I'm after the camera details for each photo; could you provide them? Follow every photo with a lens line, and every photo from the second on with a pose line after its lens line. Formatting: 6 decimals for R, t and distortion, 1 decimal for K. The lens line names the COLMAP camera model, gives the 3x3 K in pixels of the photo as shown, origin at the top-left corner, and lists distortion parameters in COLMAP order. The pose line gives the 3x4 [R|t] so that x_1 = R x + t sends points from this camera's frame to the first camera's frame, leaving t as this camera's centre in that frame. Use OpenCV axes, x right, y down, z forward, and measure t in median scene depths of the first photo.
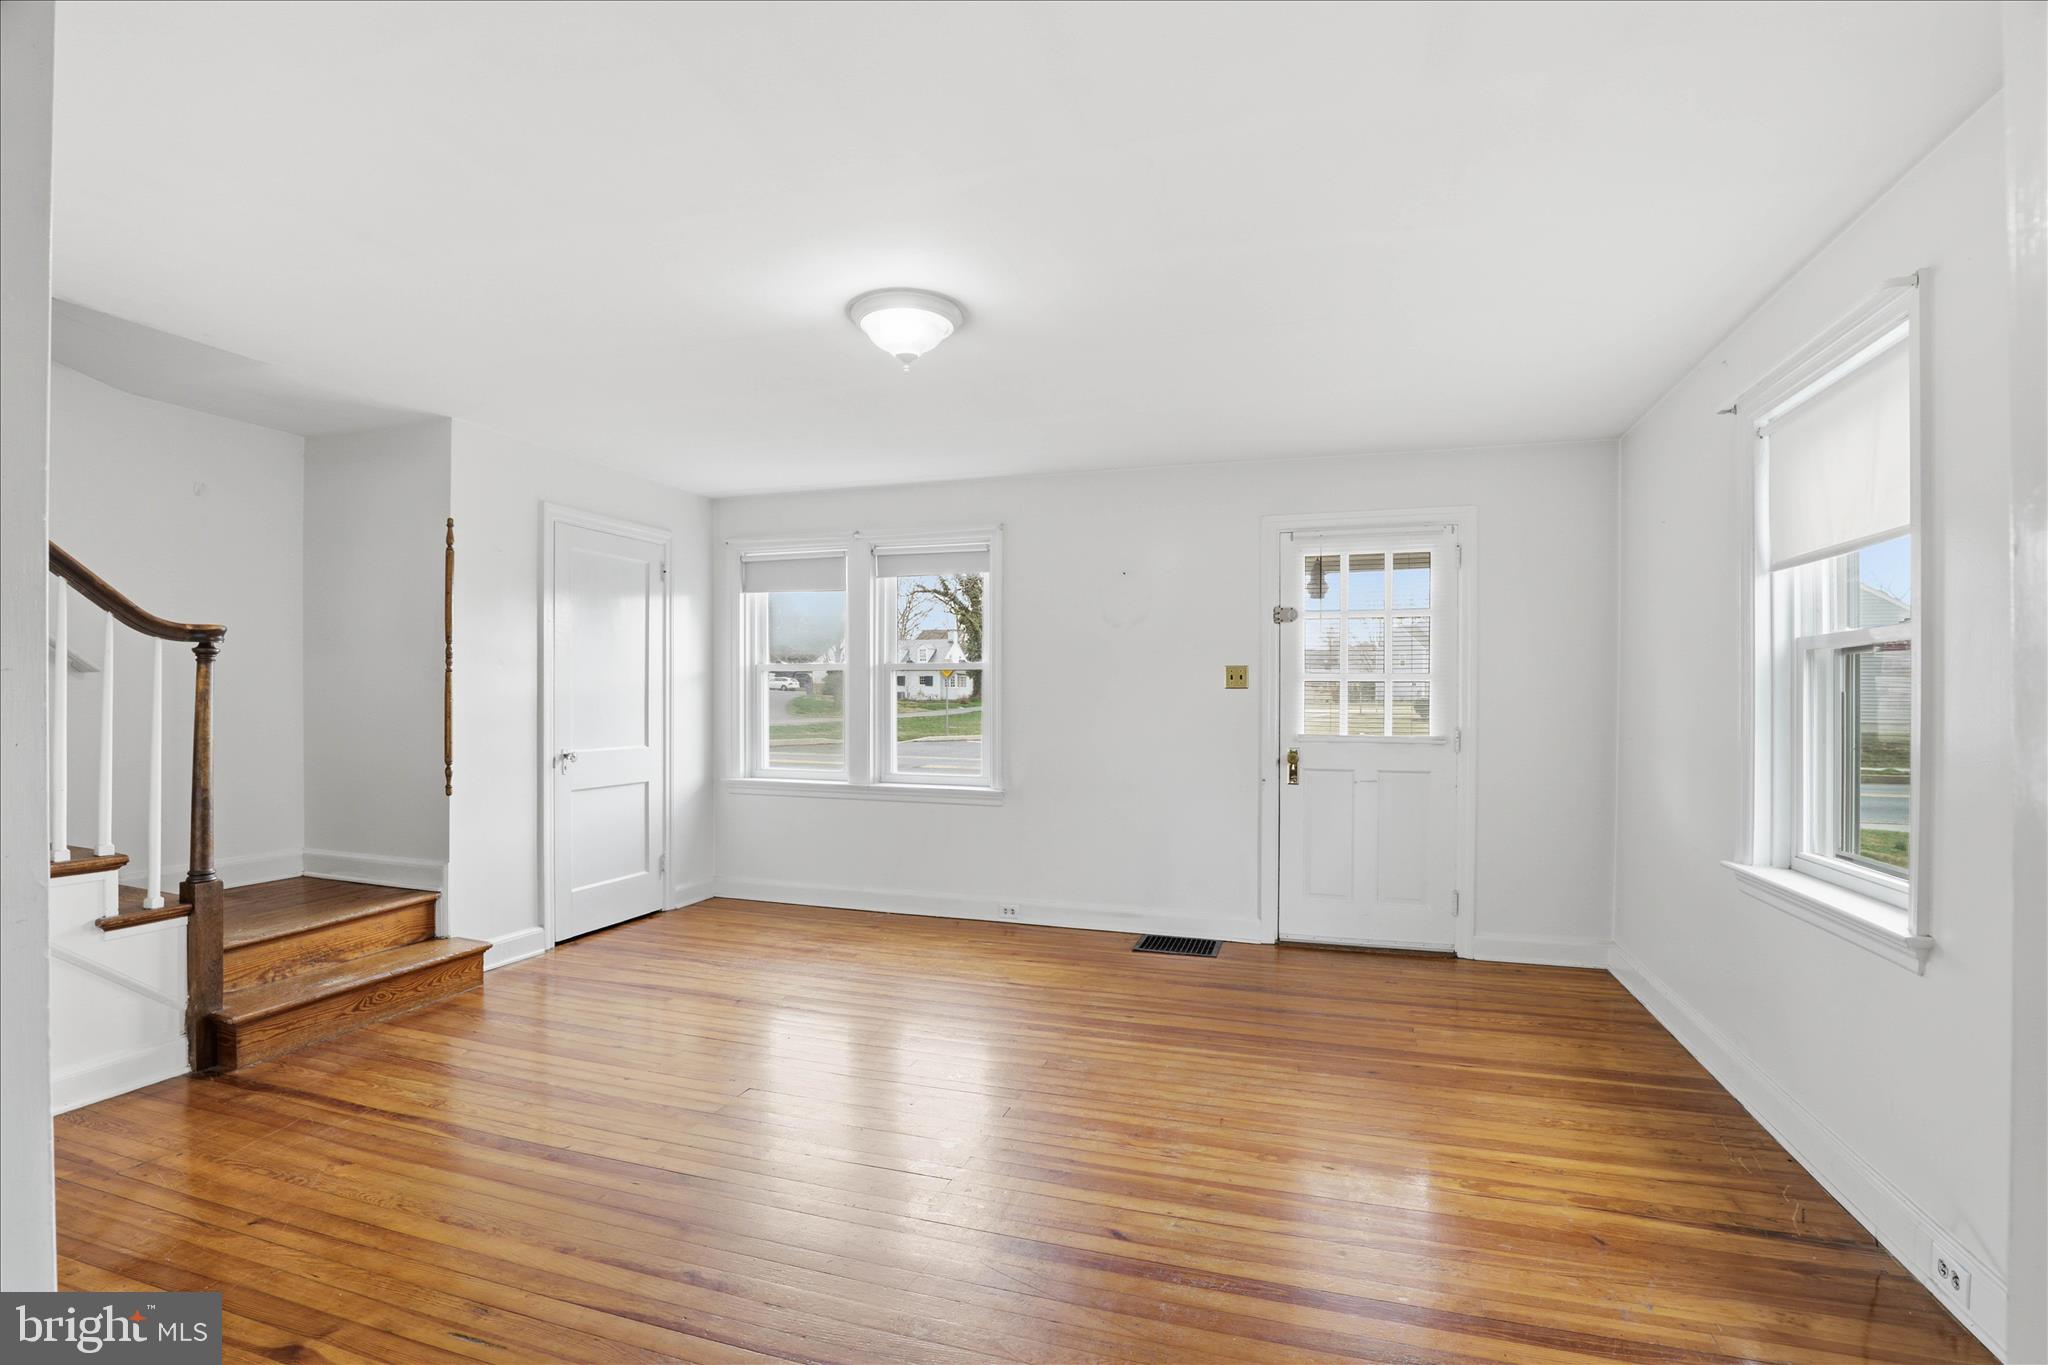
lens RADIAL K [[928.8, 0, 1025.2], [0, 928.8, 687.0], [0, 0, 1]] dist [-0.033377, 0.001627]
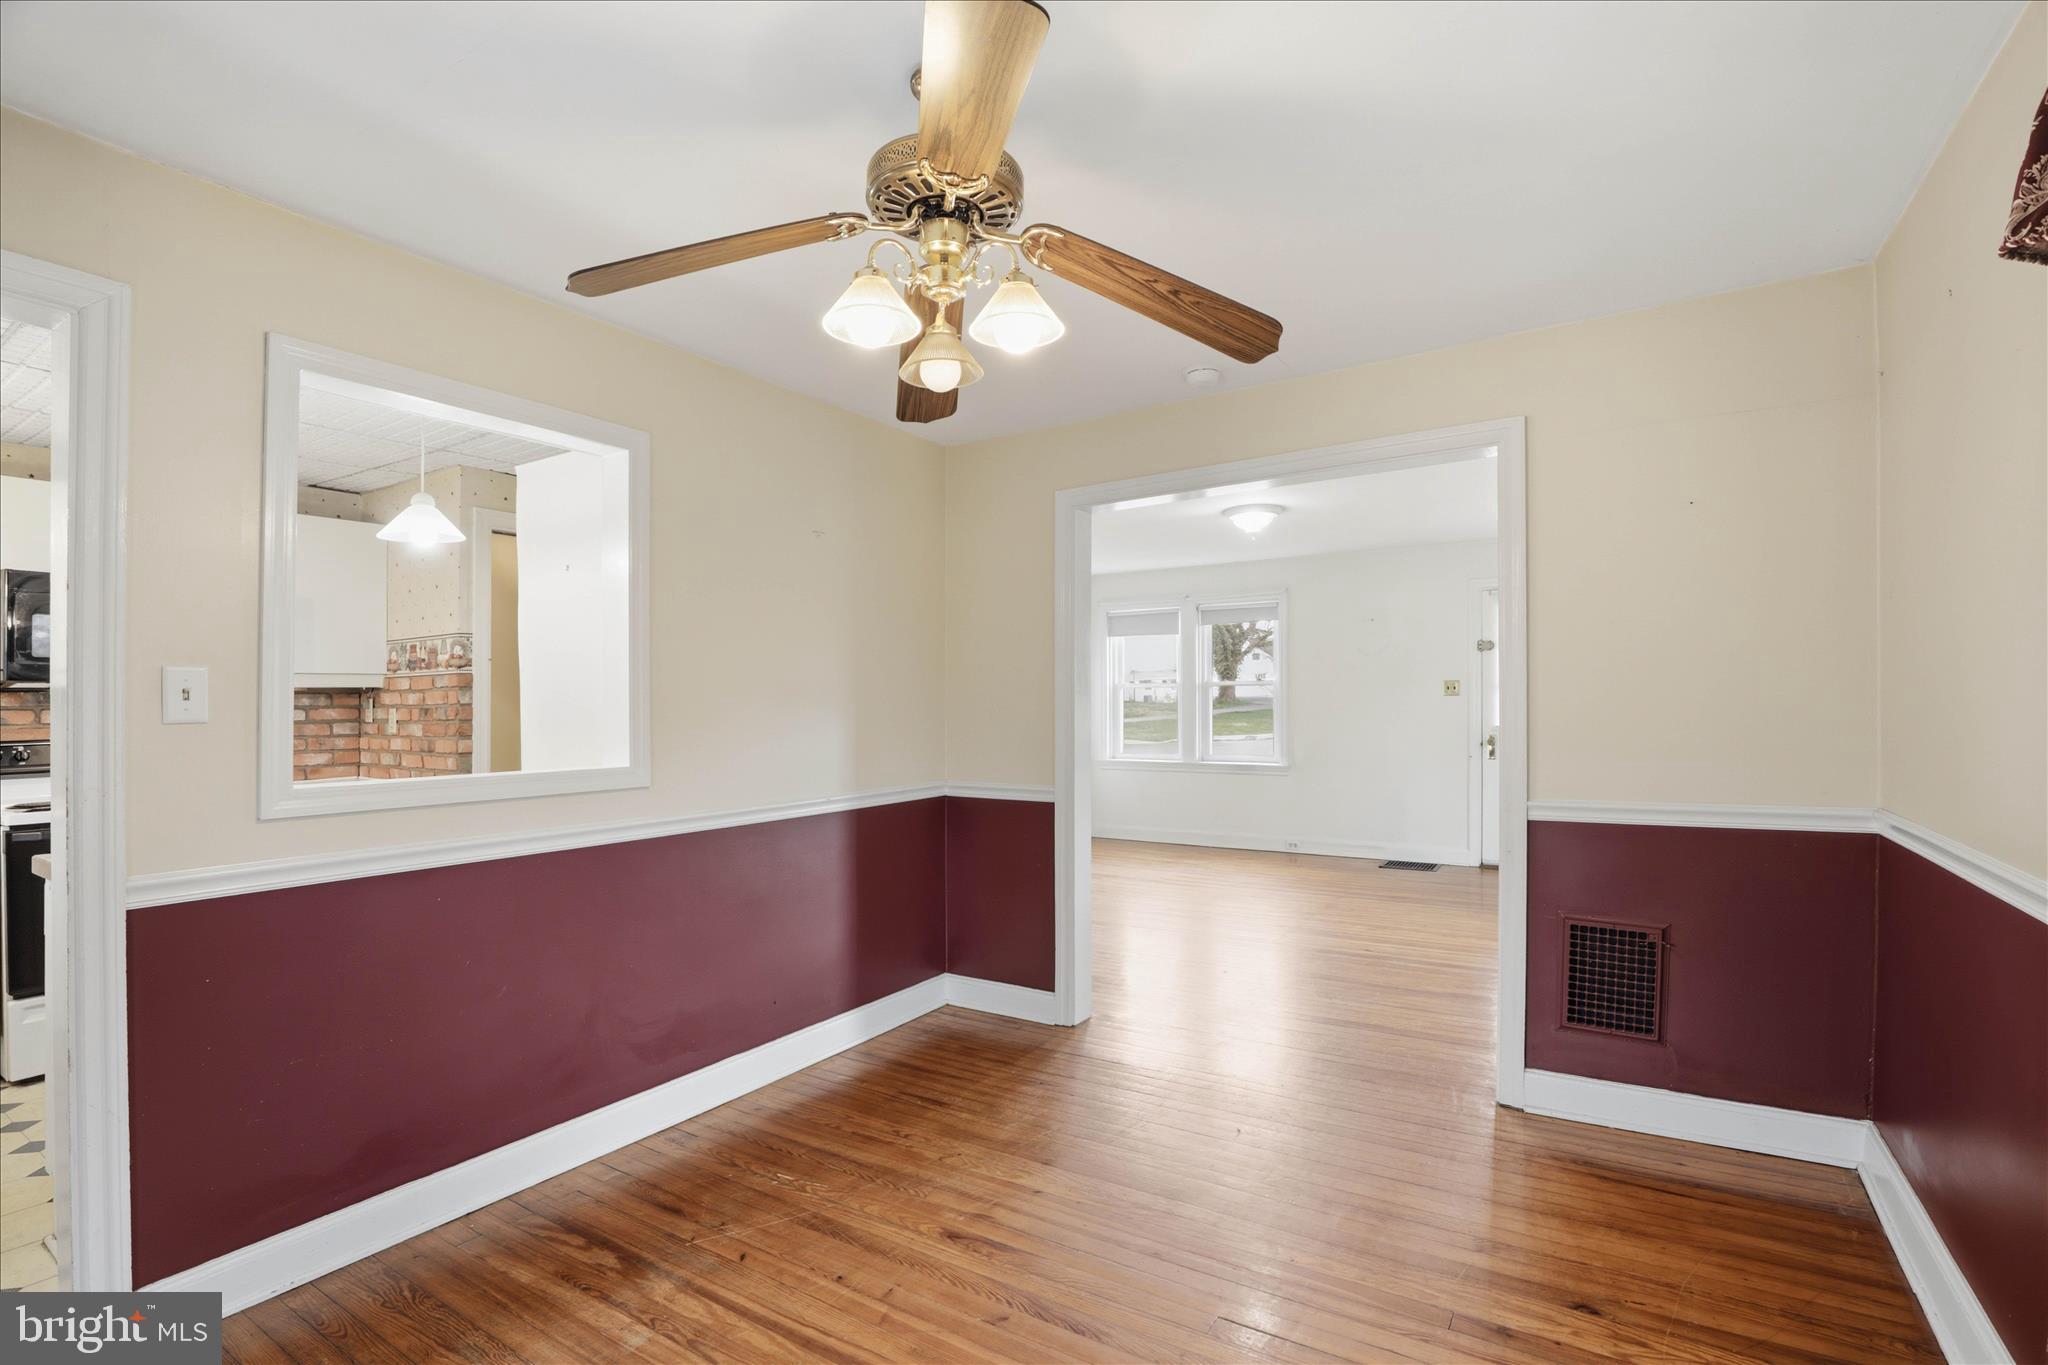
lens RADIAL K [[928.8, 0, 1039.0], [0, 928.8, 710.0], [0, 0, 1]] dist [-0.033377, 0.001627]
pose [[0.969501, -0.011449, -0.244818, -0.052461], [0.014781, 0.999821, 0.011778, -0.002321], [0.244640, -0.015038, 0.969497, -0.614565]]
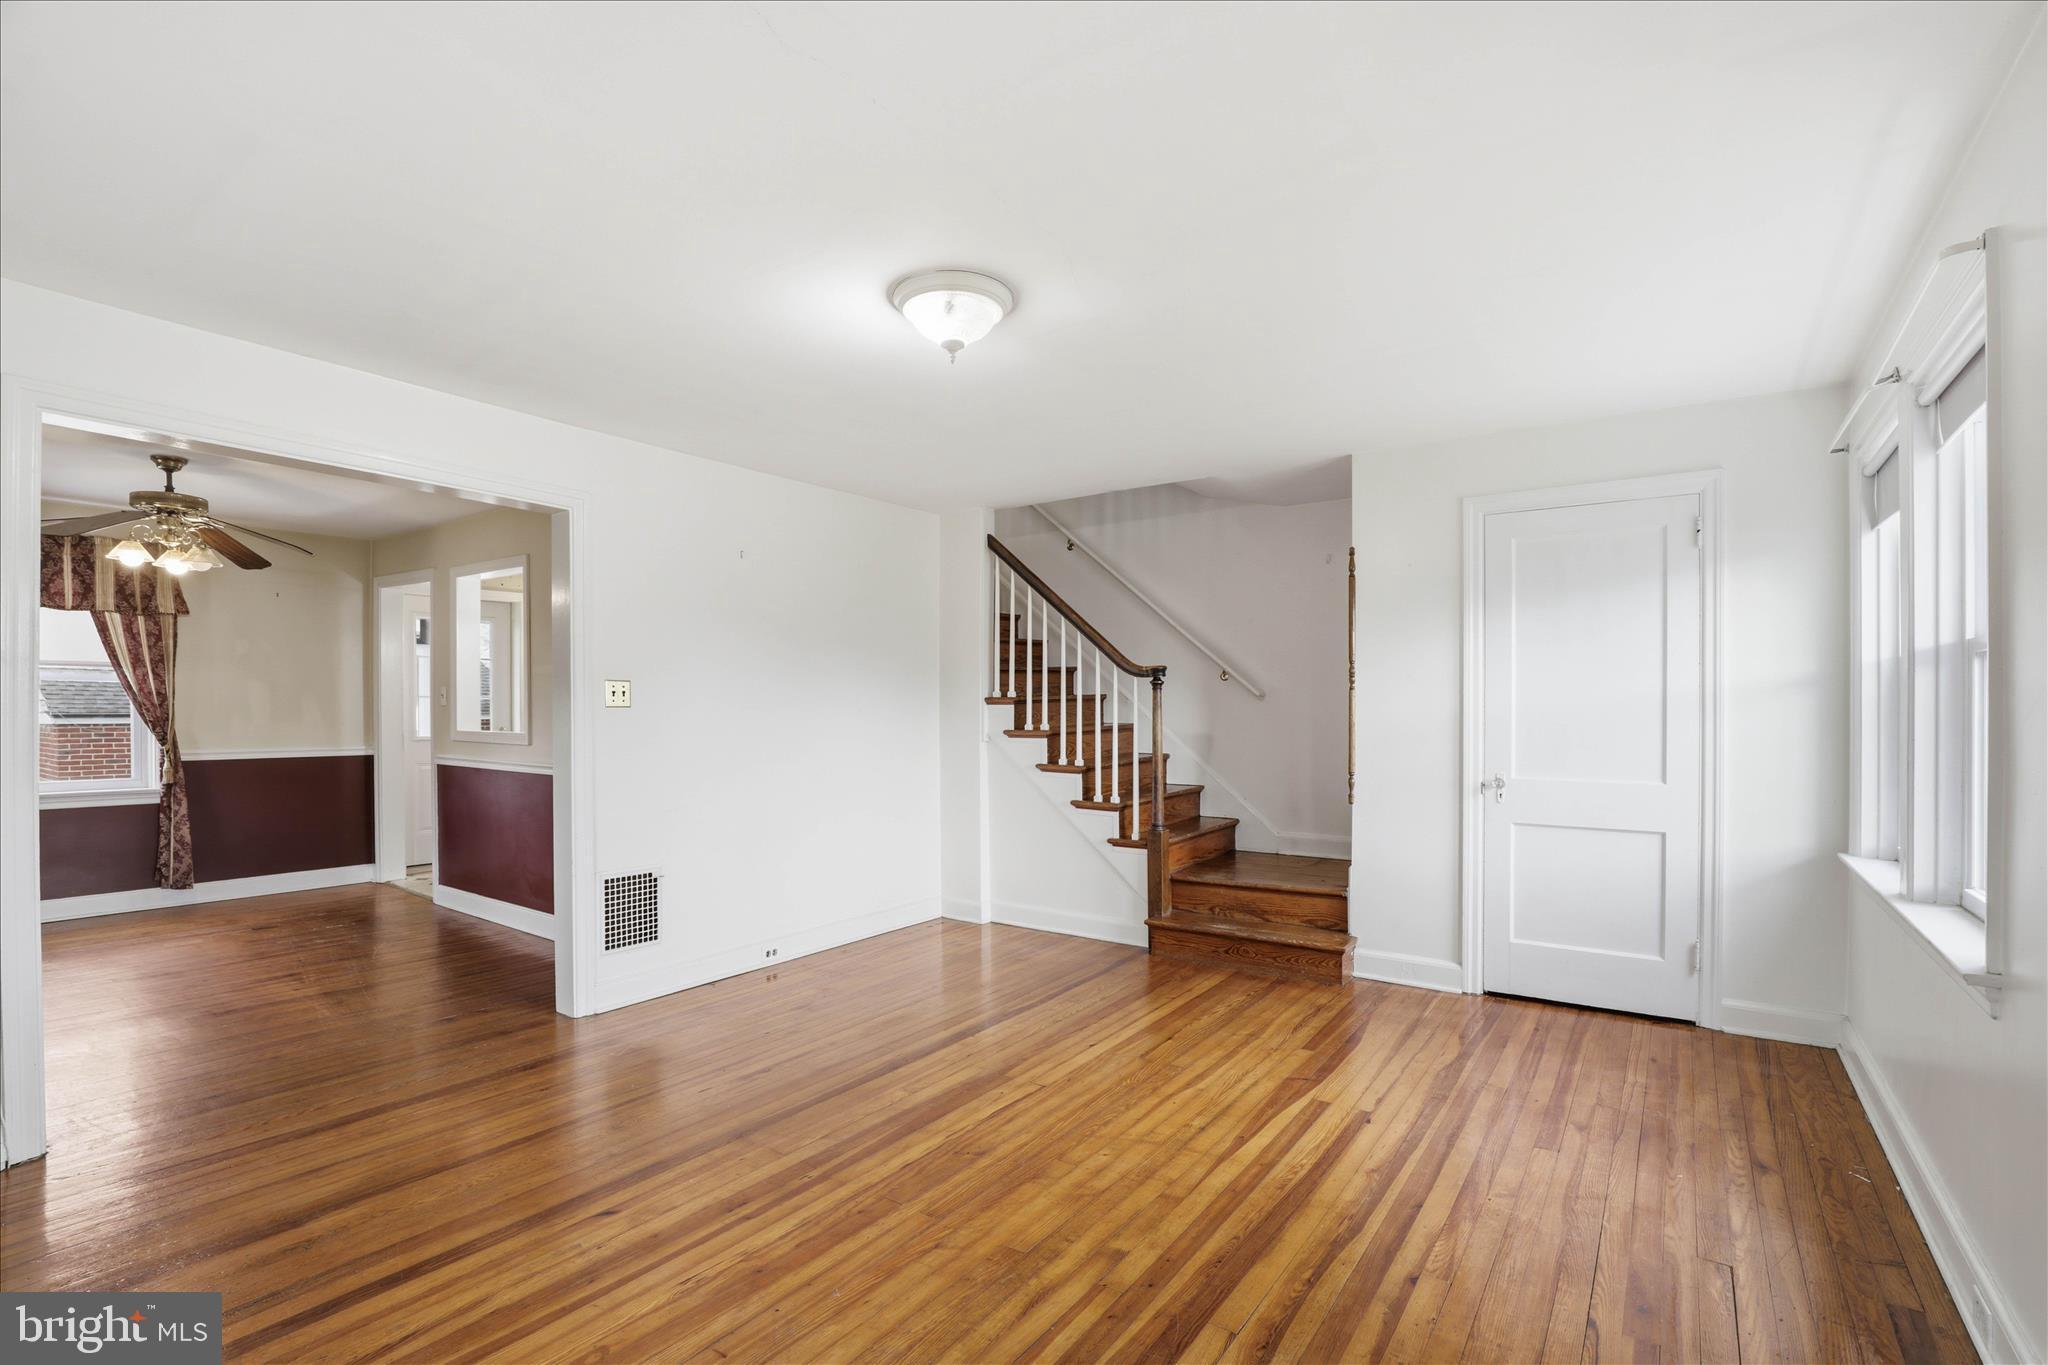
lens RADIAL K [[928.8, 0, 1038.2], [0, 928.8, 715.7], [0, 0, 1]] dist [-0.033377, 0.001627]
pose [[-0.279256, 0.001087, -0.960216, 0.467754], [0.005246, 0.999986, -0.000394, 0.011477], [0.960202, -0.005148, -0.279258, 0.850524]]
